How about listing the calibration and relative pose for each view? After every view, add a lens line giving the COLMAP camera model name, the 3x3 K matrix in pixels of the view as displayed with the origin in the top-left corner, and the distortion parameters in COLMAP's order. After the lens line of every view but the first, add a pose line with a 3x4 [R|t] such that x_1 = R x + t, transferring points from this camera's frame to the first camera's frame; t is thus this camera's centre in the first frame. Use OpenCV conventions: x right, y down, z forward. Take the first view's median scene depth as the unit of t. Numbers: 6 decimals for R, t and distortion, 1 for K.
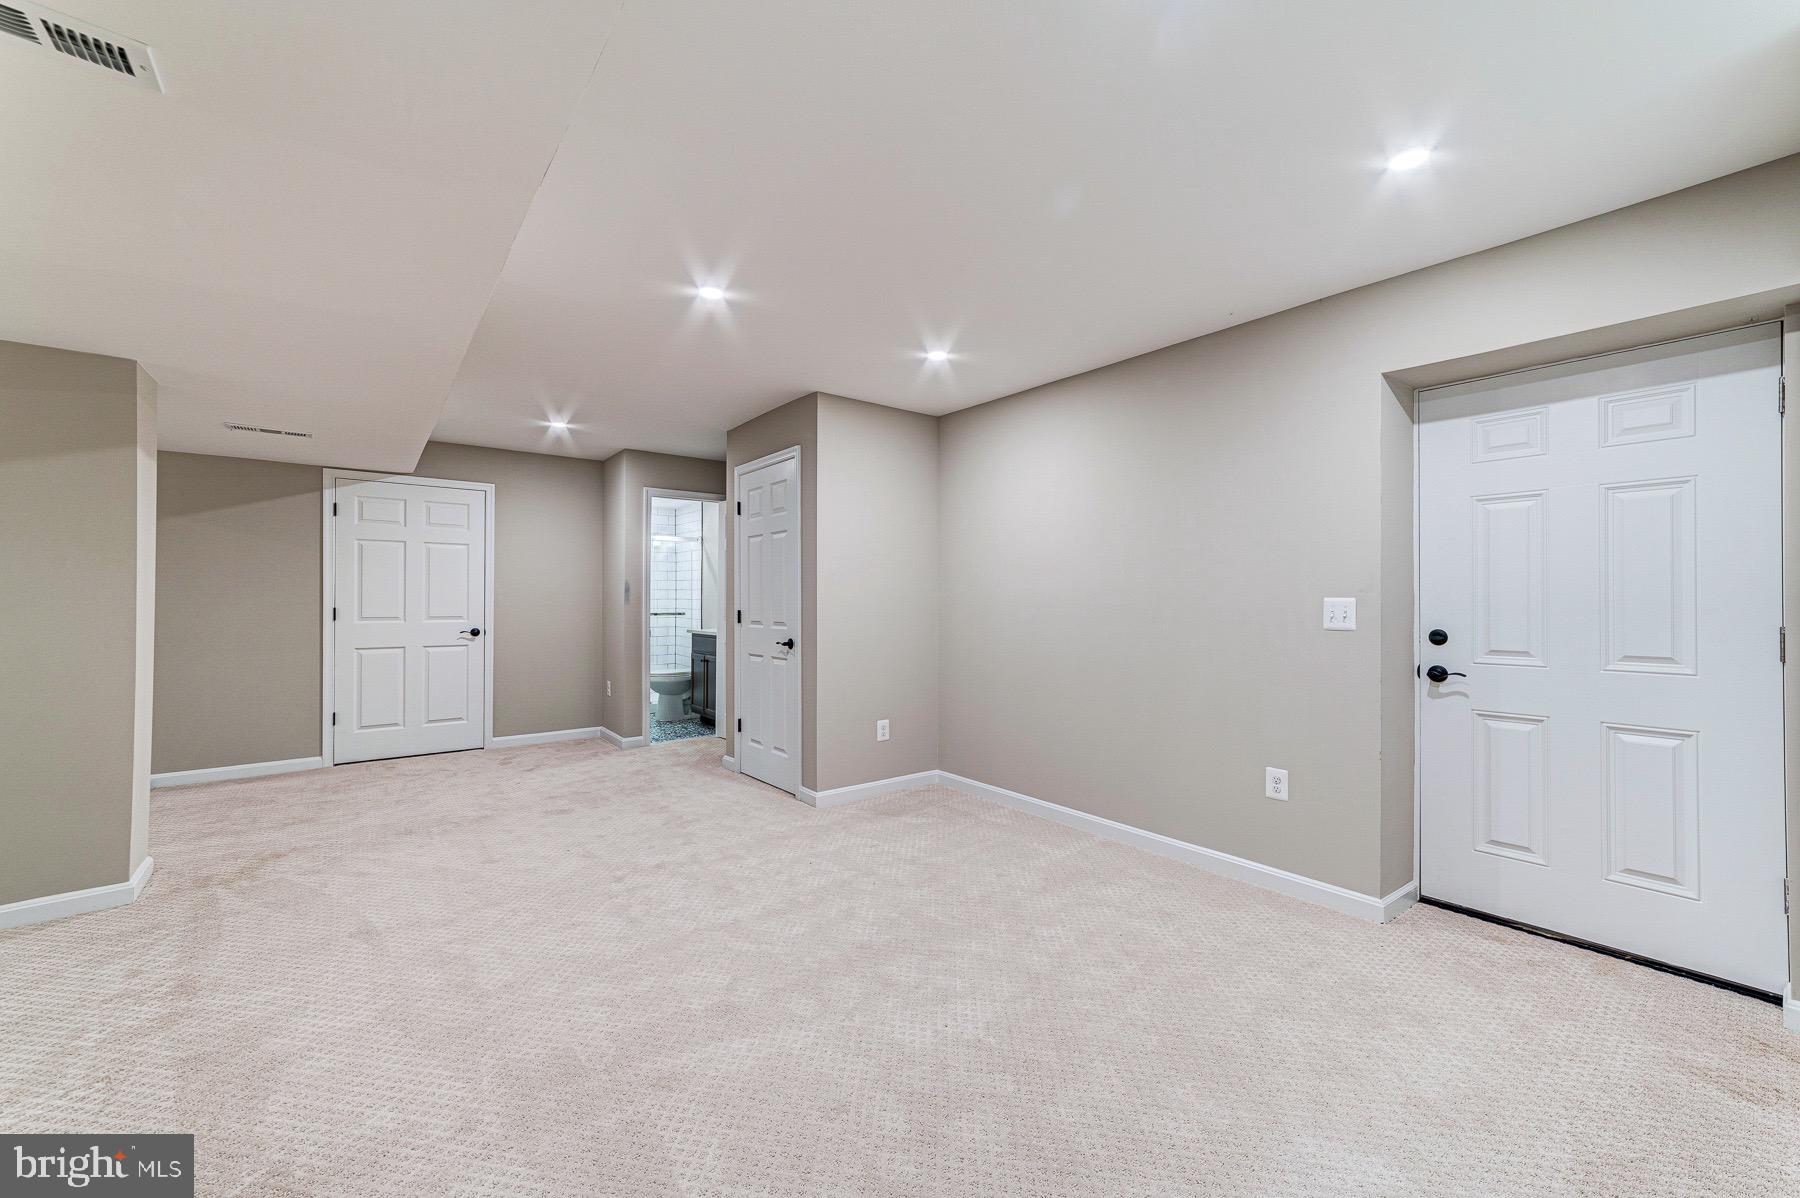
lens RADIAL K [[690.0, 0, 901.7], [0, 690.0, 597.8], [0, 0, 1]] dist [0.001292, 0.000497]
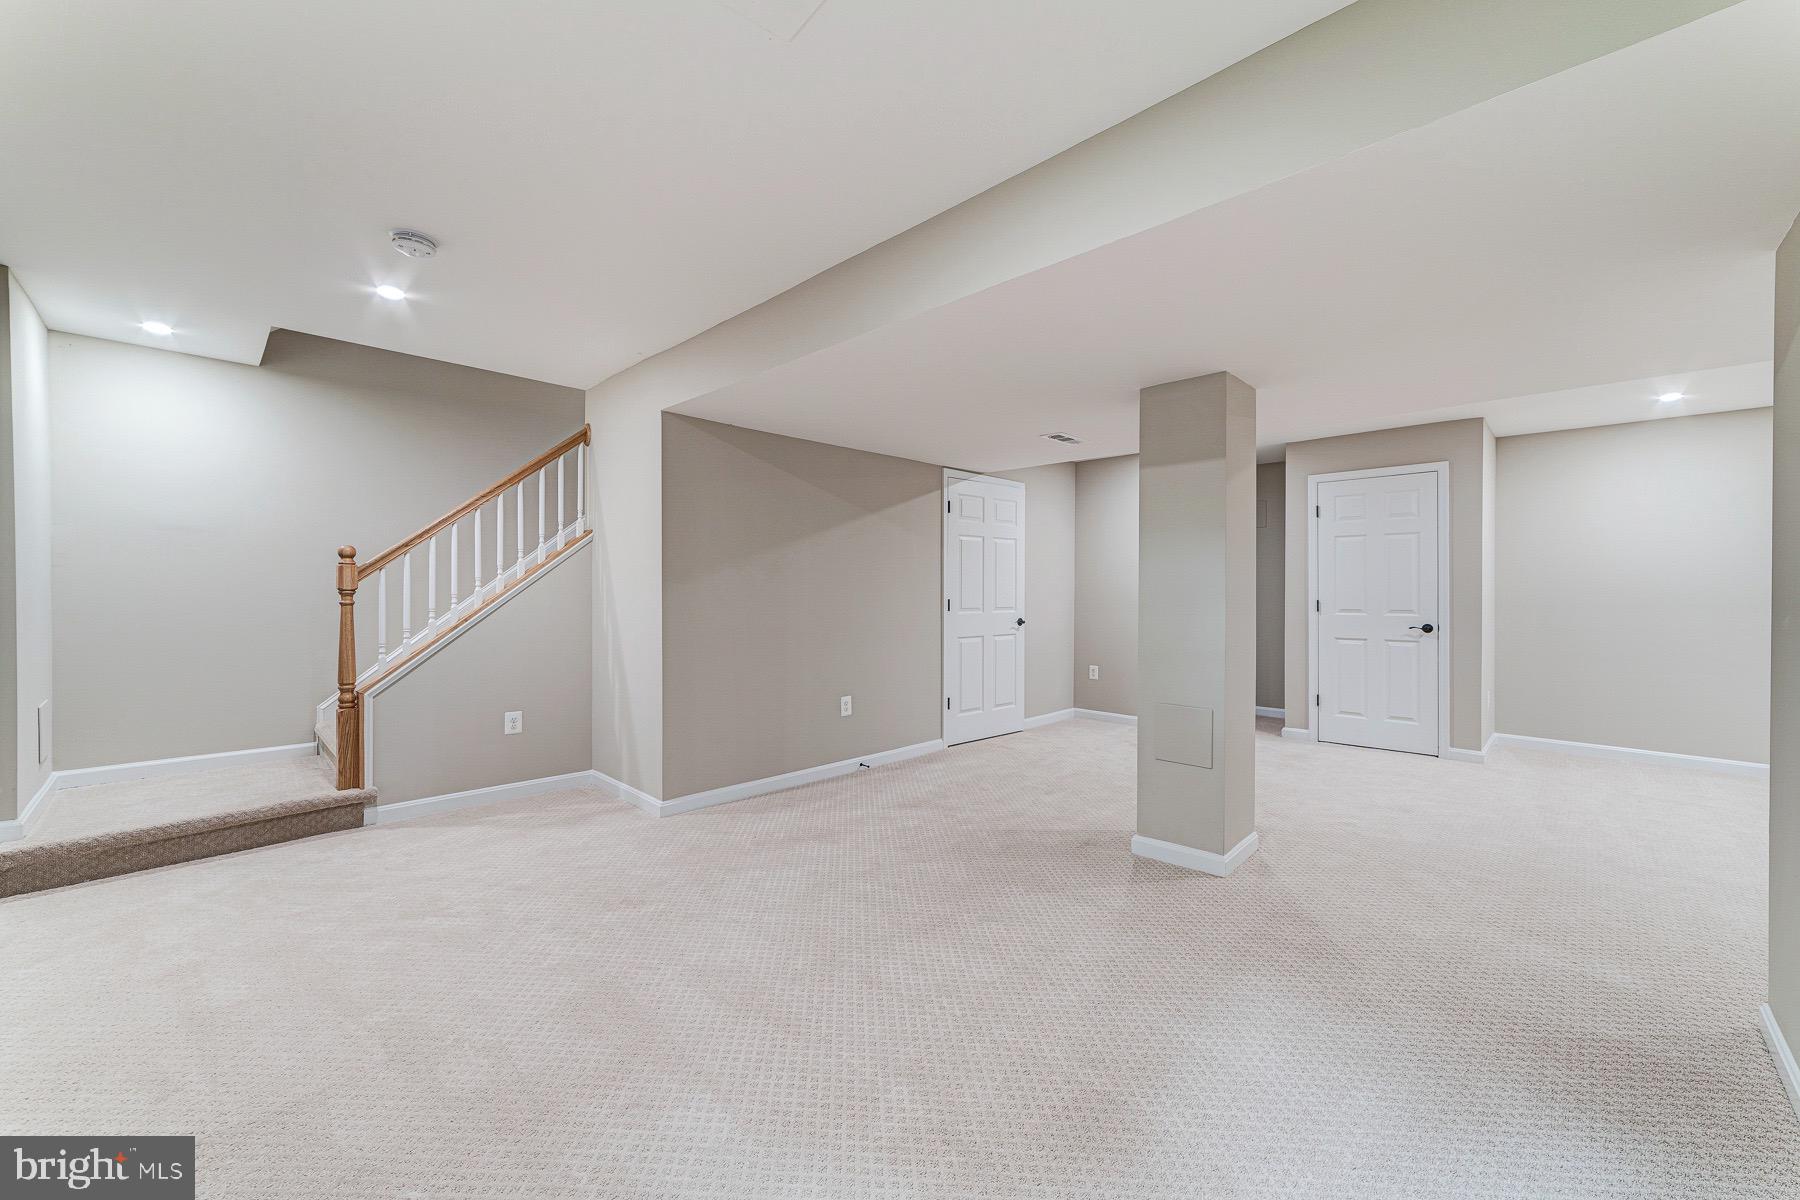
lens RADIAL K [[690.0, 0, 900.7], [0, 690.0, 584.7], [0, 0, 1]] dist [0.001292, 0.000497]
pose [[0.995869, 0.001899, 0.090785, -1.162299], [-0.003348, 0.999869, 0.015813, -0.028223], [-0.090743, -0.016052, 0.995745, -0.057850]]
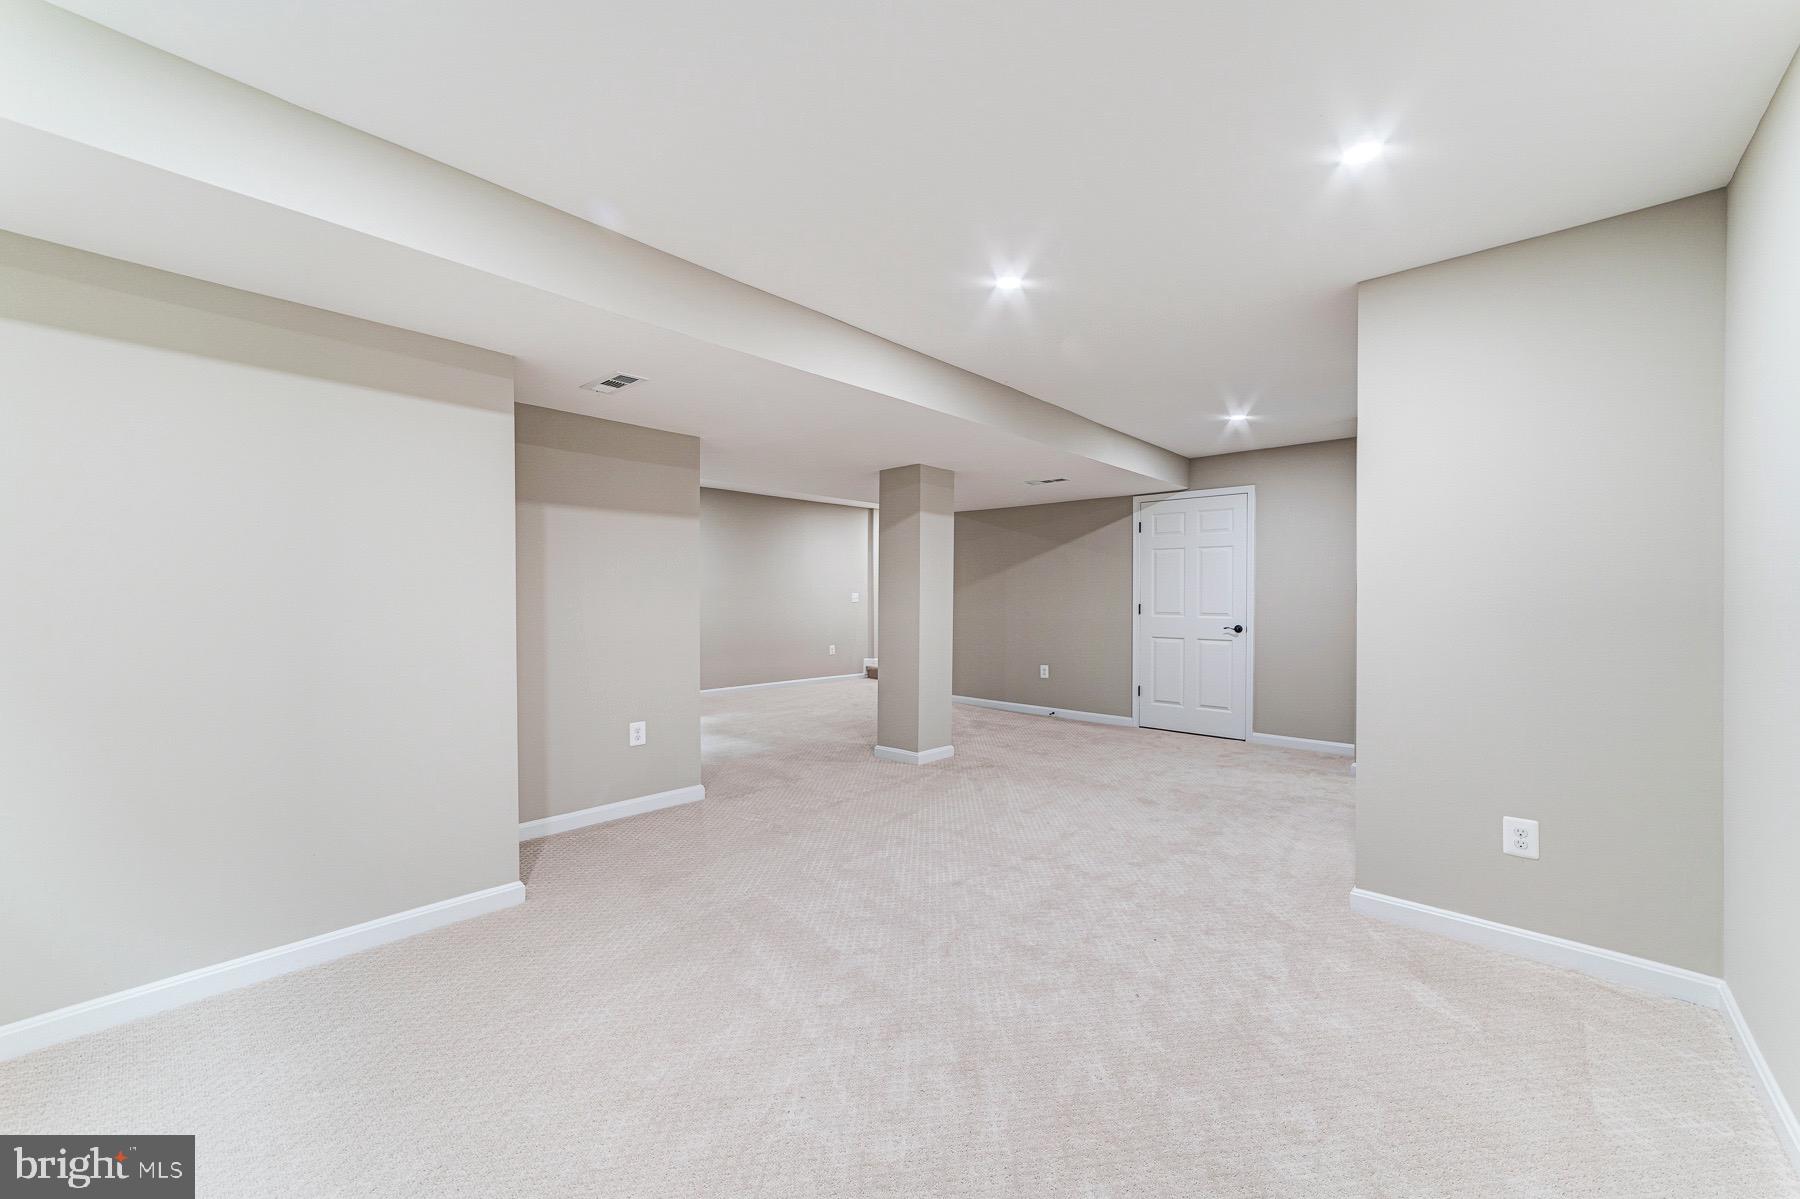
lens RADIAL K [[690.0, 0, 941.8], [0, 690.0, 599.5], [0, 0, 1]] dist [0.001292, 0.000497]
pose [[0.187773, 0.000030, -0.982212, 0.432985], [0.004049, 0.999991, 0.000805, 0.003525], [0.982204, -0.004128, 0.187771, 0.467803]]
